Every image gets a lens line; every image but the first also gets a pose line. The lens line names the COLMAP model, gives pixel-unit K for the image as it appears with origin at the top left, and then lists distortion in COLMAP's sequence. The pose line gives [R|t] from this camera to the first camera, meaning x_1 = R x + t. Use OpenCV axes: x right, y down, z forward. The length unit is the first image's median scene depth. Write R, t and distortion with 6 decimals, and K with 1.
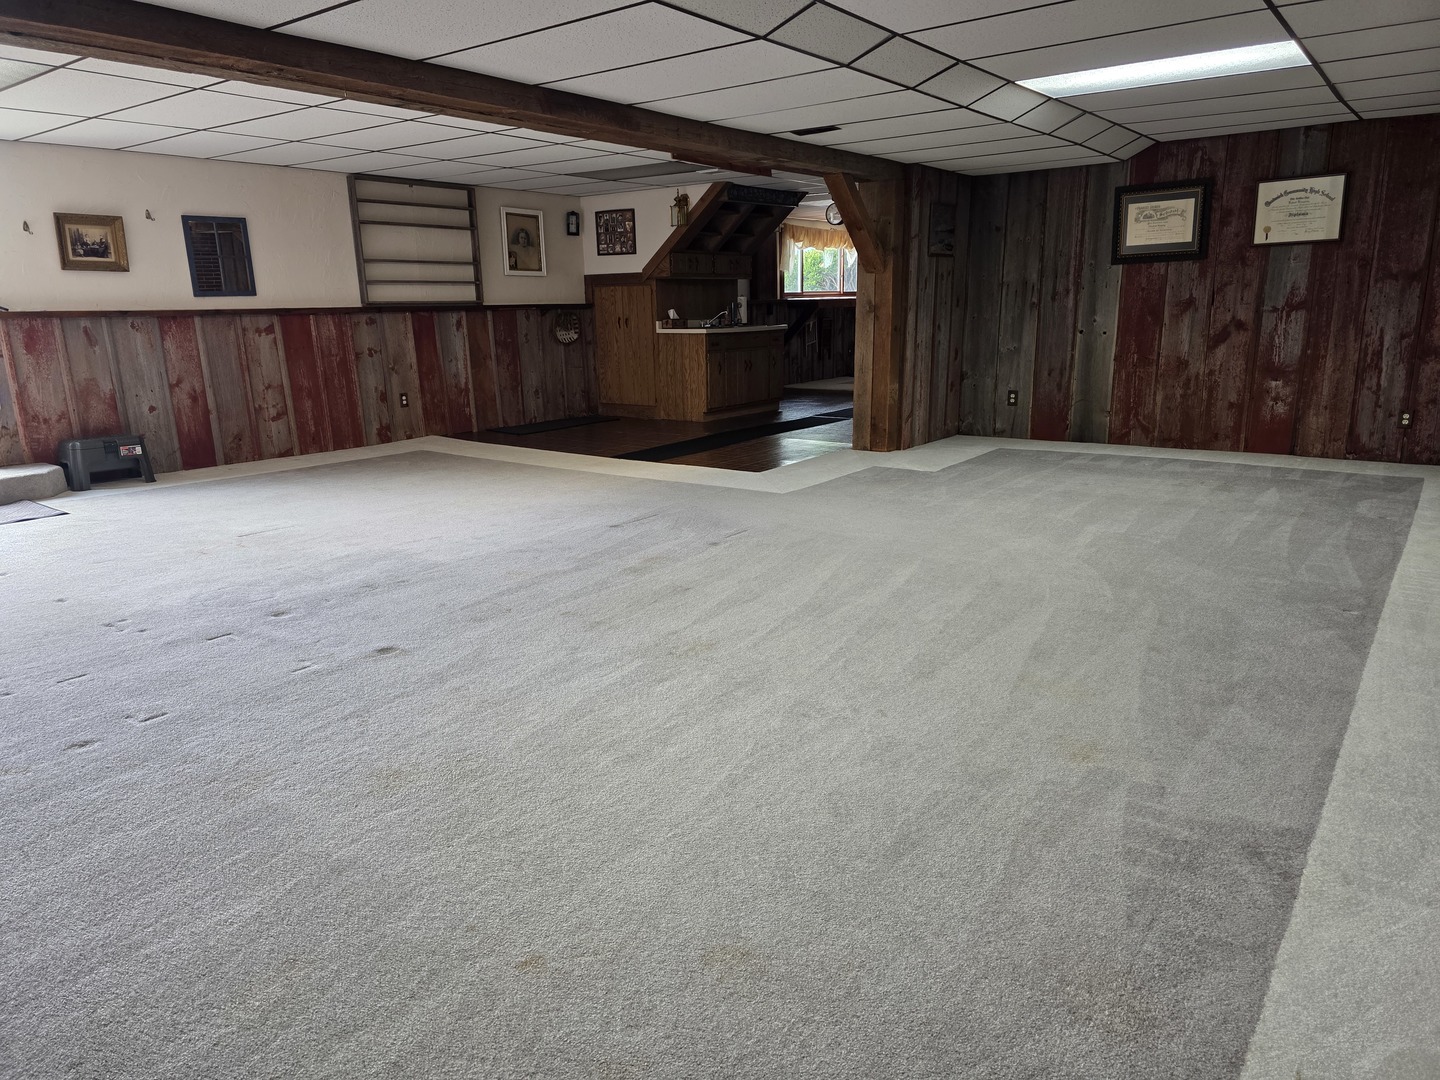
lens RADIAL K [[969.2, 0, 713.8], [0, 969.2, 544.4], [0, 0, 1]] dist [0.034853, -0.041048]
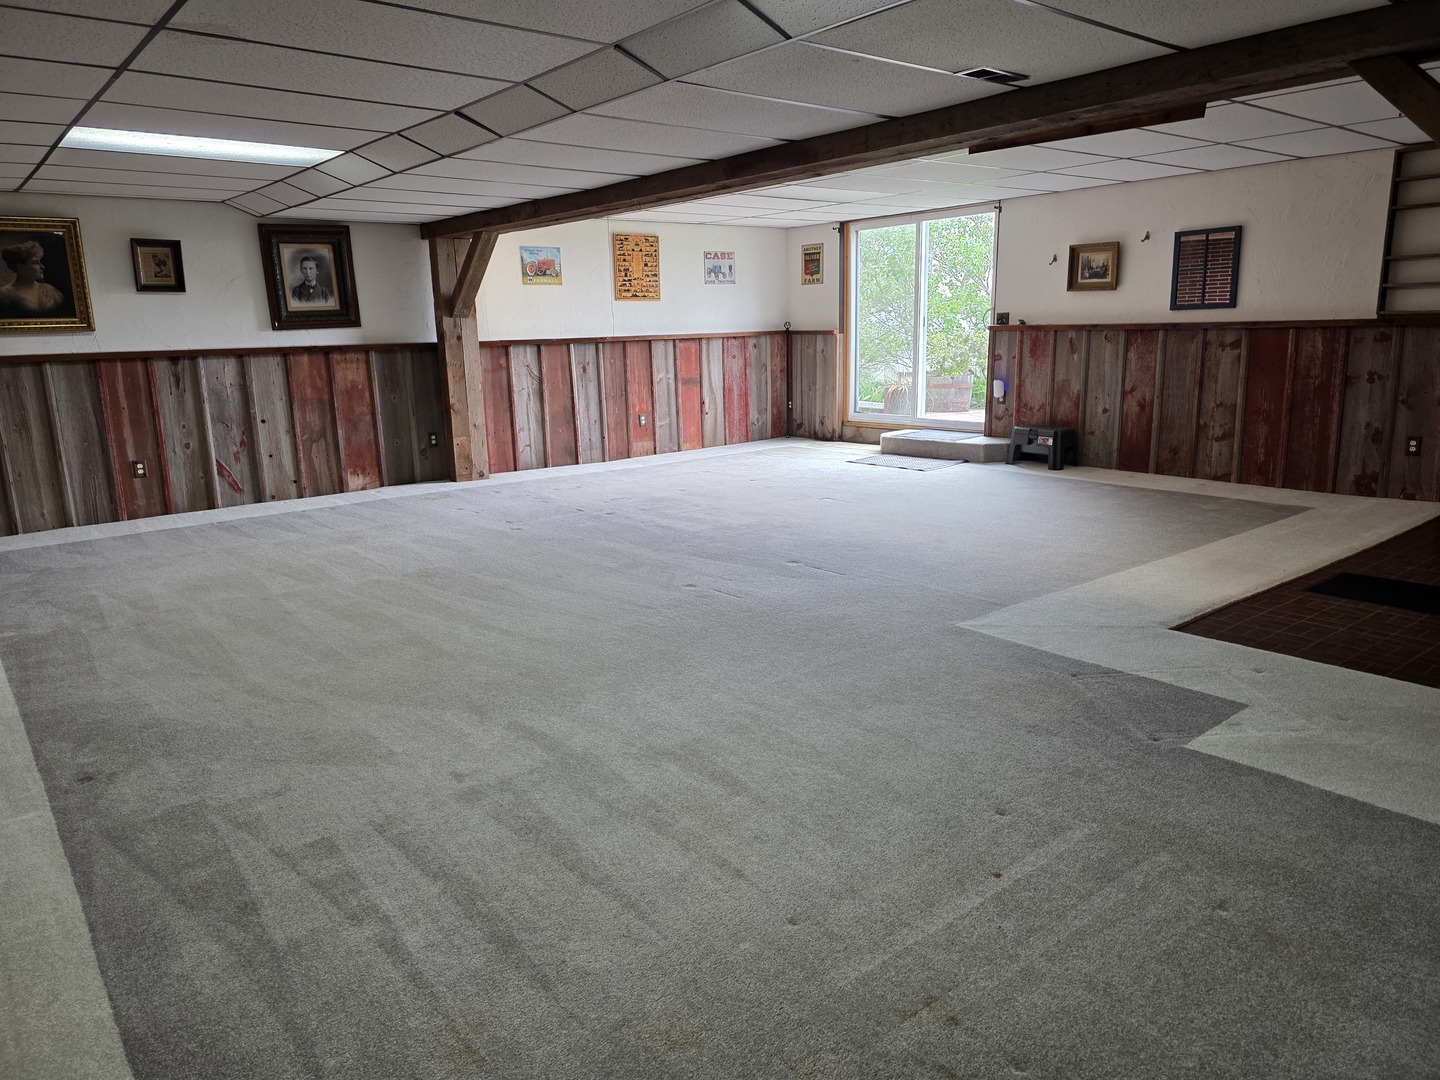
lens RADIAL K [[969.2, 0, 717.1], [0, 969.2, 542.6], [0, 0, 1]] dist [0.034853, -0.041048]
pose [[-0.220386, 0.234633, -0.946772, 0.611051], [-0.210055, 0.936447, 0.280970, -0.212999], [0.952527, 0.260796, -0.157094, 0.768927]]
